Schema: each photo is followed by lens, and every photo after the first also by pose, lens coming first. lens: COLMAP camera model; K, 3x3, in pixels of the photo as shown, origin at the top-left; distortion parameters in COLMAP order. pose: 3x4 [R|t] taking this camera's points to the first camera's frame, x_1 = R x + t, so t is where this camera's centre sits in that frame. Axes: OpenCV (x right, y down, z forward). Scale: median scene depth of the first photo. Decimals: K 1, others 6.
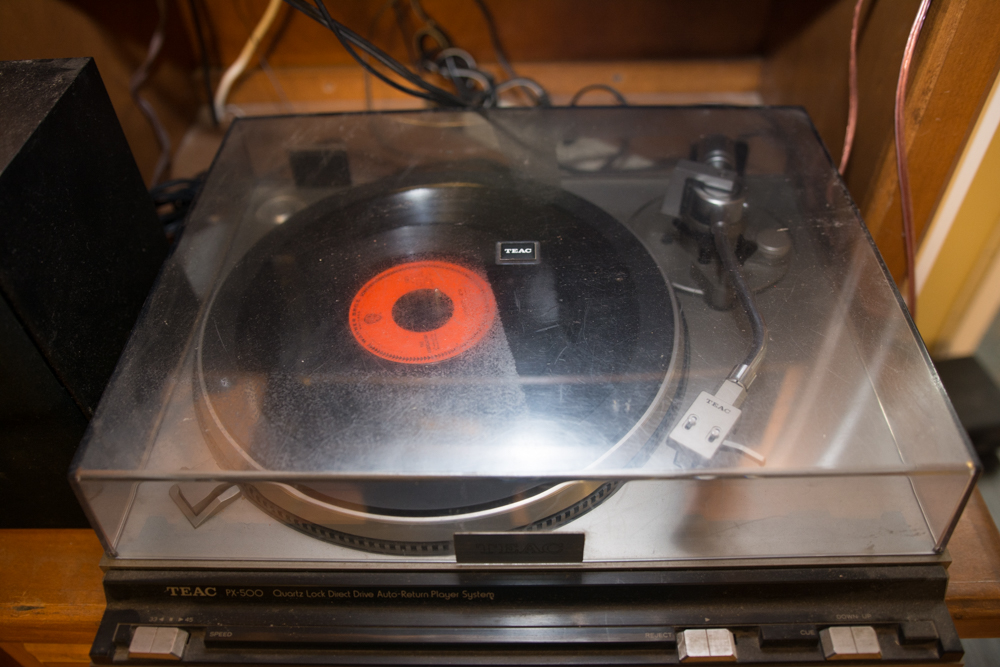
lens RADIAL K [[783.8, 0, 500.0], [0, 783.8, 333.5], [0, 0, 1]] dist [-0.062097, 0.005895]
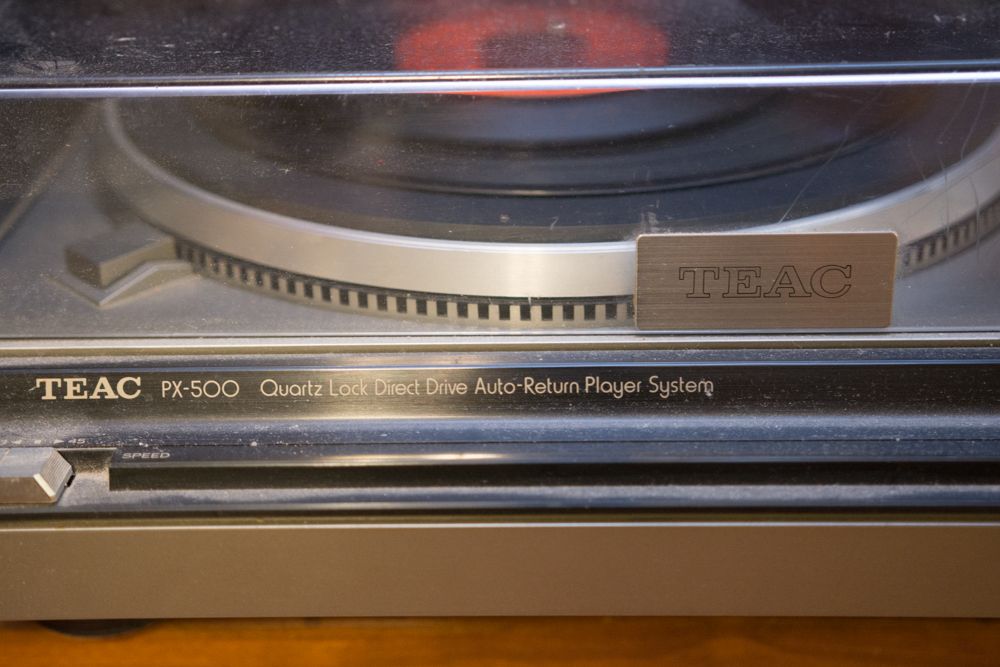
lens RADIAL K [[1441.1, 0, 500.0], [0, 1441.1, 333.5], [0, 0, 1]] dist [0.095689, 0.020149]
pose [[0.999917, 0.008851, -0.009404, -0.125756], [-0.011408, 0.946720, -0.321857, 0.561253], [0.006054, 0.321937, 0.946742, 0.118603]]
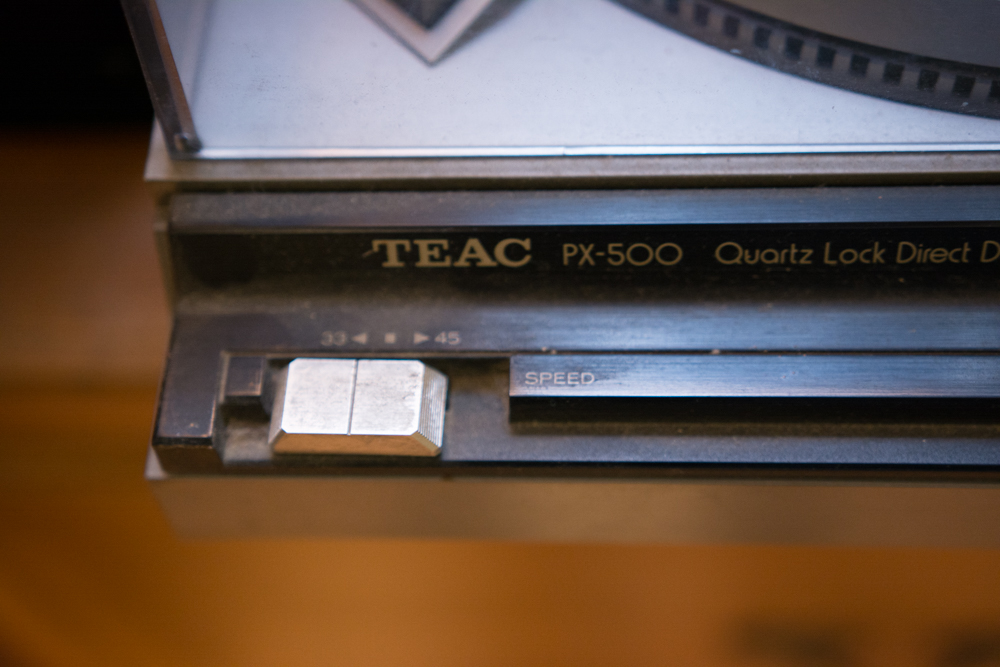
lens RADIAL K [[1441.1, 0, 500.0], [0, 1441.1, 333.5], [0, 0, 1]] dist [0.095689, 0.020149]
pose [[0.999135, 0.002100, -0.041529, -0.336192], [0.009394, 0.961502, 0.274637, 0.192276], [0.040507, -0.274790, 0.960651, 0.396569]]
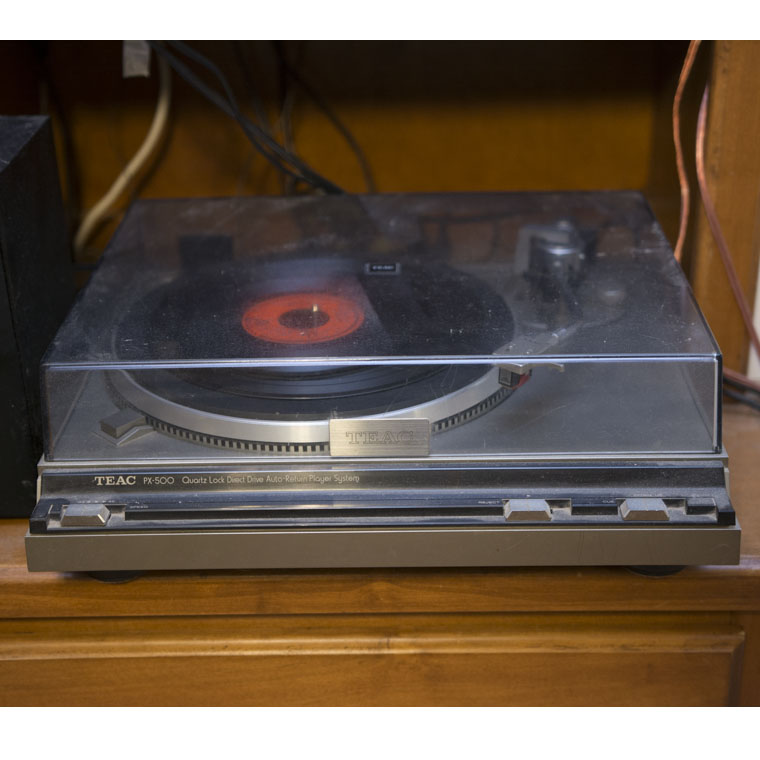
lens RADIAL K [[1281.0, 0, 380.0], [0, 1281.0, 380.0], [0, 0, 1]] dist [0.264420, -1.662325]
pose [[0.999968, 0.004777, -0.006459, 0.036892], [-0.006611, 0.946137, -0.323700, 0.806145], [0.004565, 0.323732, 0.946138, -0.963679]]
